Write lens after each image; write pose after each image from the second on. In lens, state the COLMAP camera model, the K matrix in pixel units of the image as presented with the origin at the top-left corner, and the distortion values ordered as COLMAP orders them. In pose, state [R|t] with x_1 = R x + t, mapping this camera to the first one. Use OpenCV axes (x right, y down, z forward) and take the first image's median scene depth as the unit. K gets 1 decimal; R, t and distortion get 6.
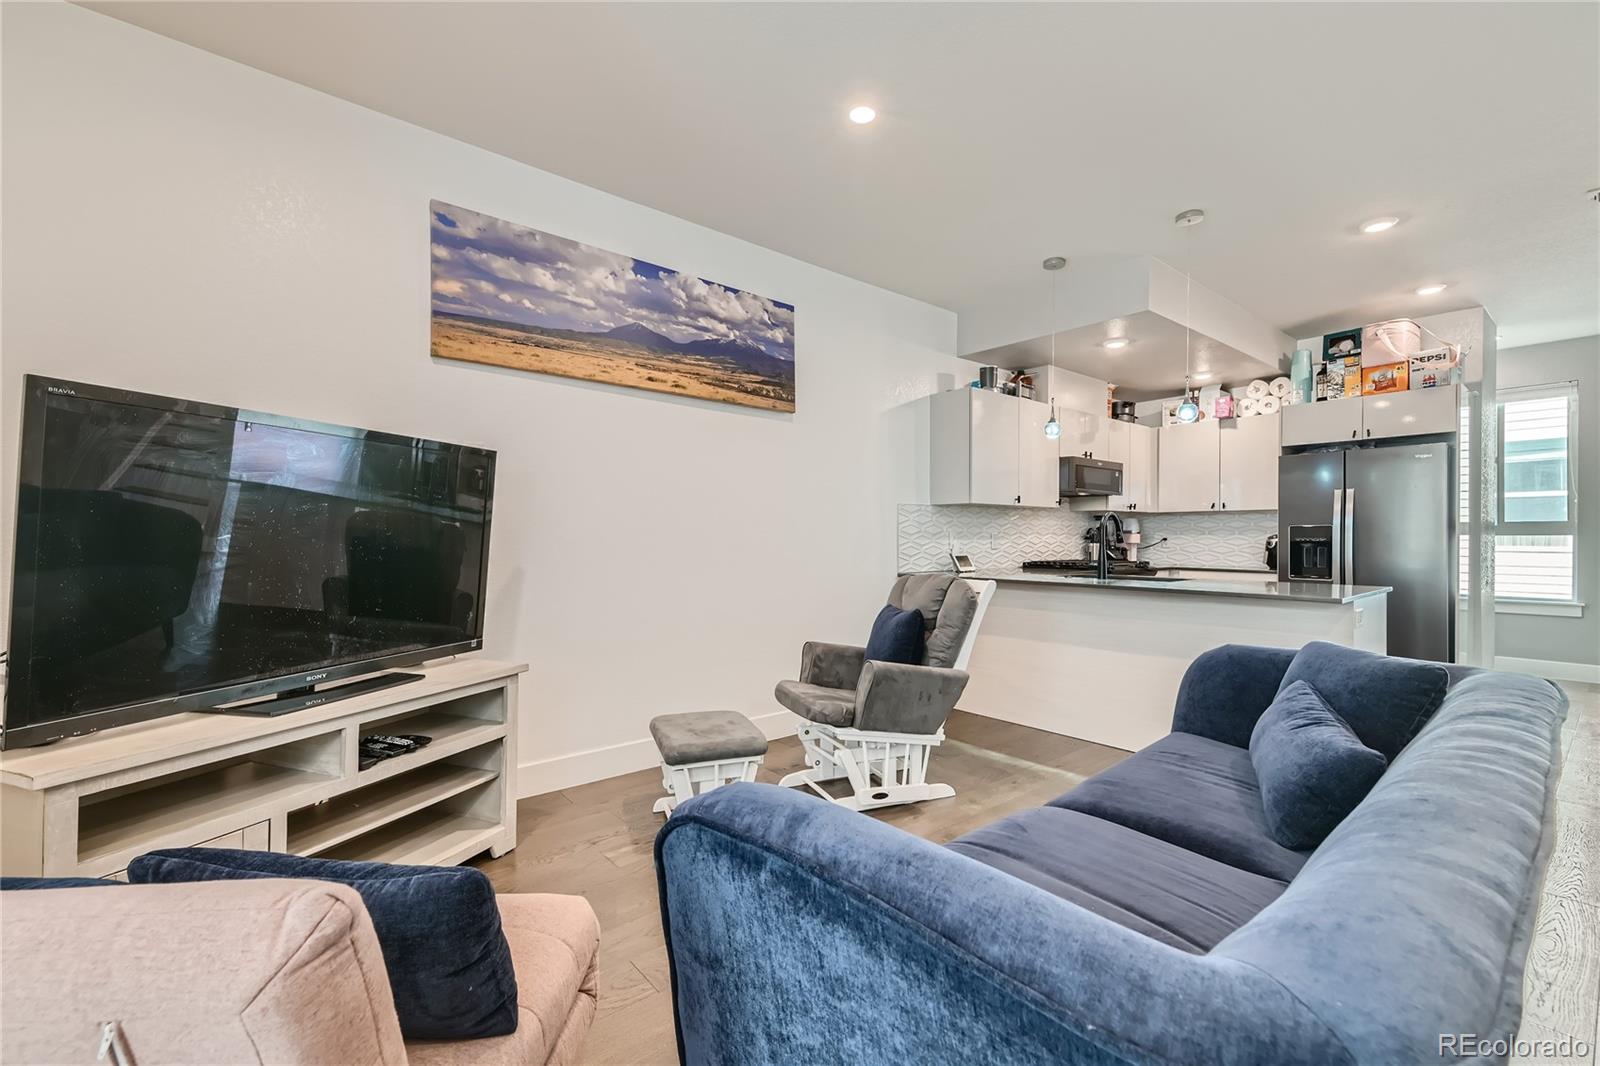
lens RADIAL K [[683.1, 0, 802.3], [0, 683.1, 539.4], [0, 0, 1]] dist [0.020916, -0.000744]
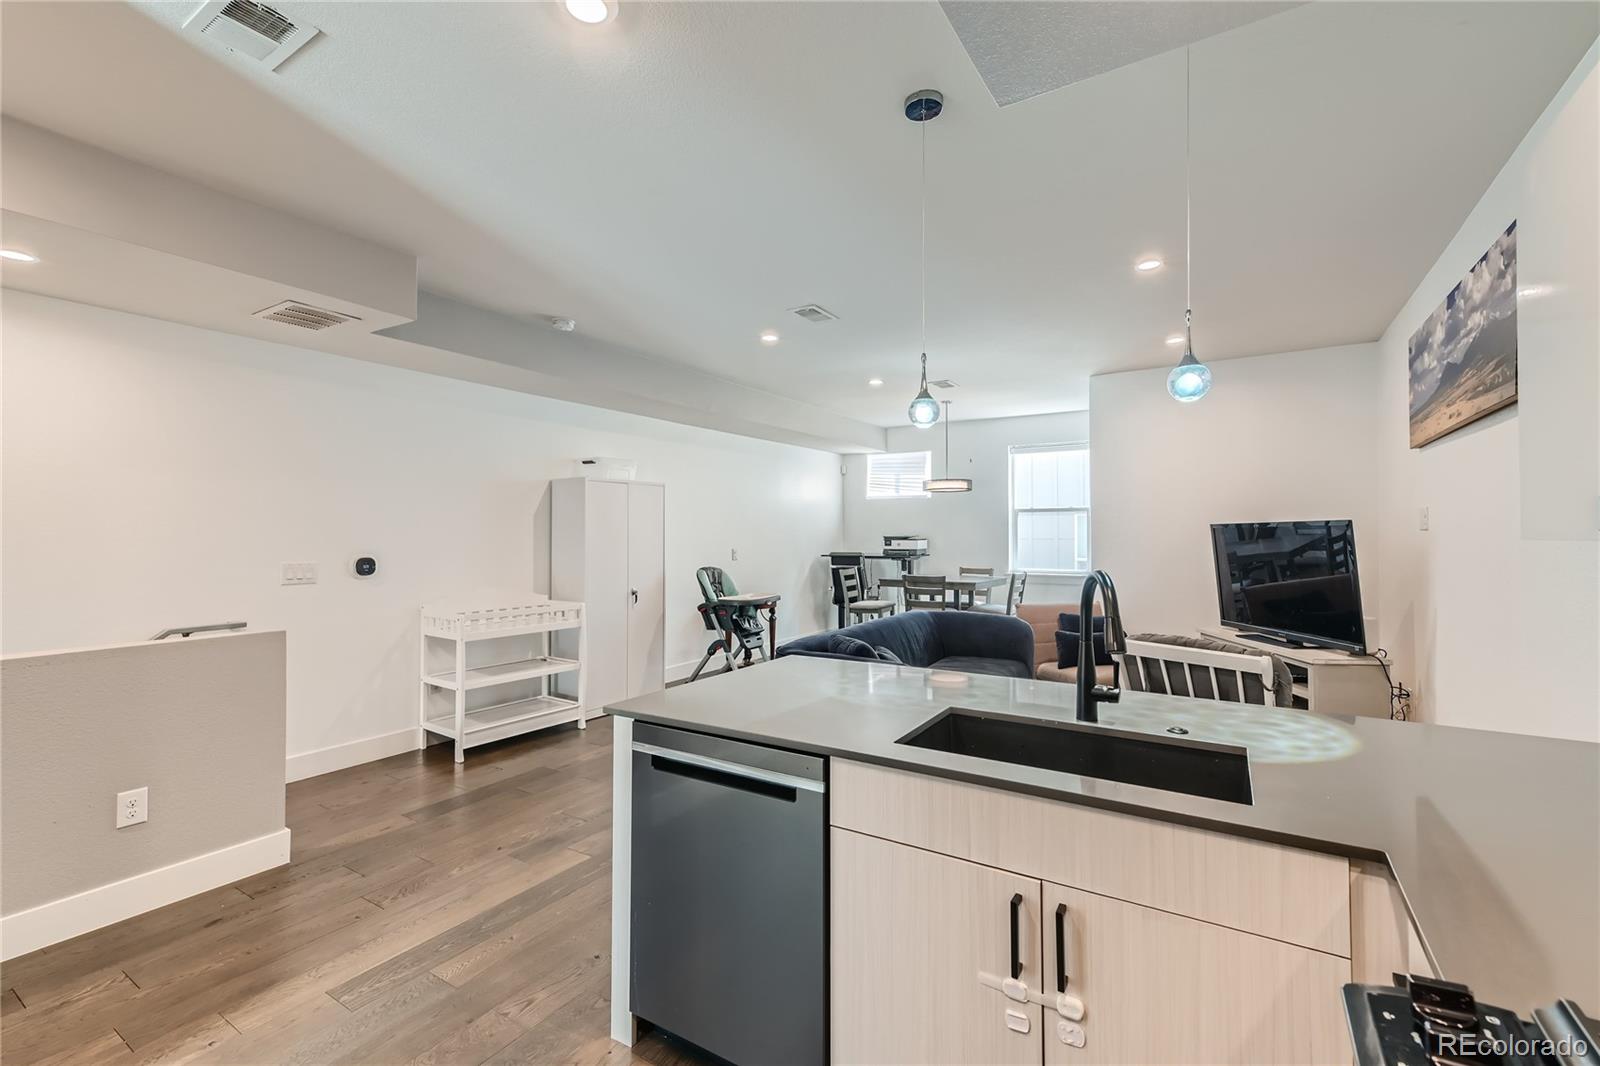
lens RADIAL K [[683.1, 0, 799.0], [0, 683.1, 528.7], [0, 0, 1]] dist [0.020916, -0.000744]
pose [[-0.954610, -0.001580, -0.297853, 0.906444], [0.001735, 0.999939, -0.010865, -0.076945], [0.297853, -0.010888, -0.954550, 1.661392]]
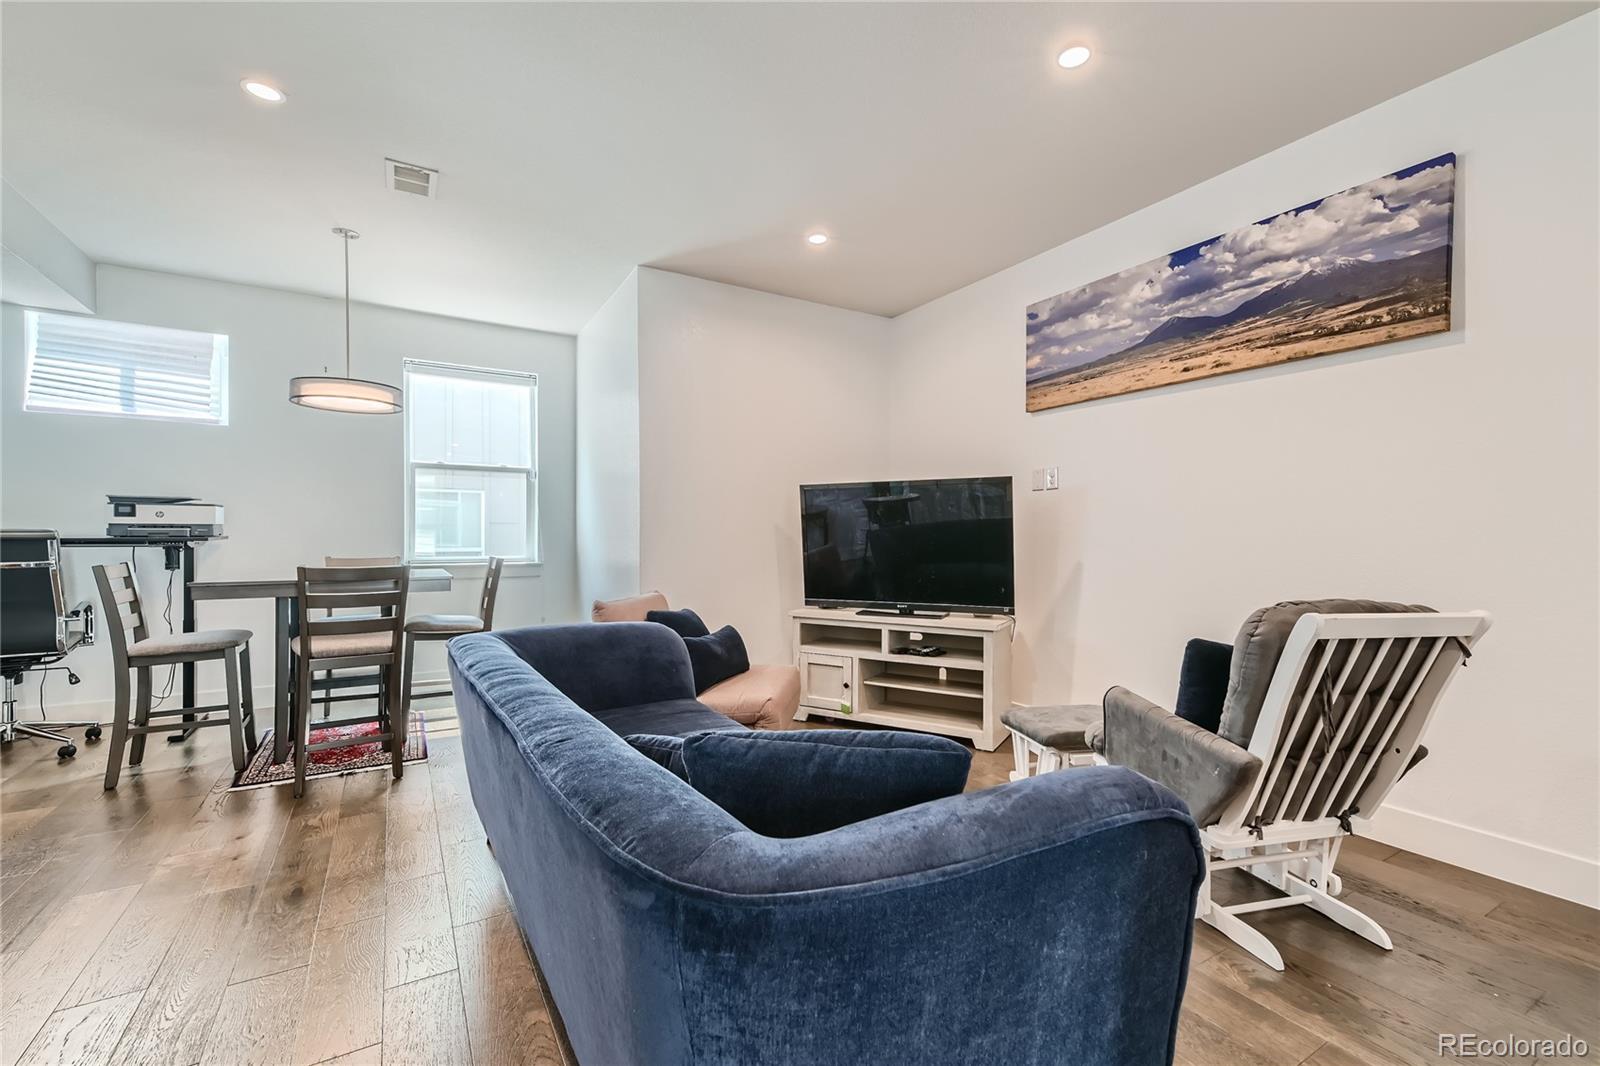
lens RADIAL K [[683.1, 0, 803.3], [0, 683.1, 537.1], [0, 0, 1]] dist [0.020916, -0.000744]
pose [[-0.155273, -0.001639, -0.987870, 0.818514], [0.000945, 0.999998, -0.001807, -0.000756], [0.987871, -0.001214, -0.155271, 0.635317]]
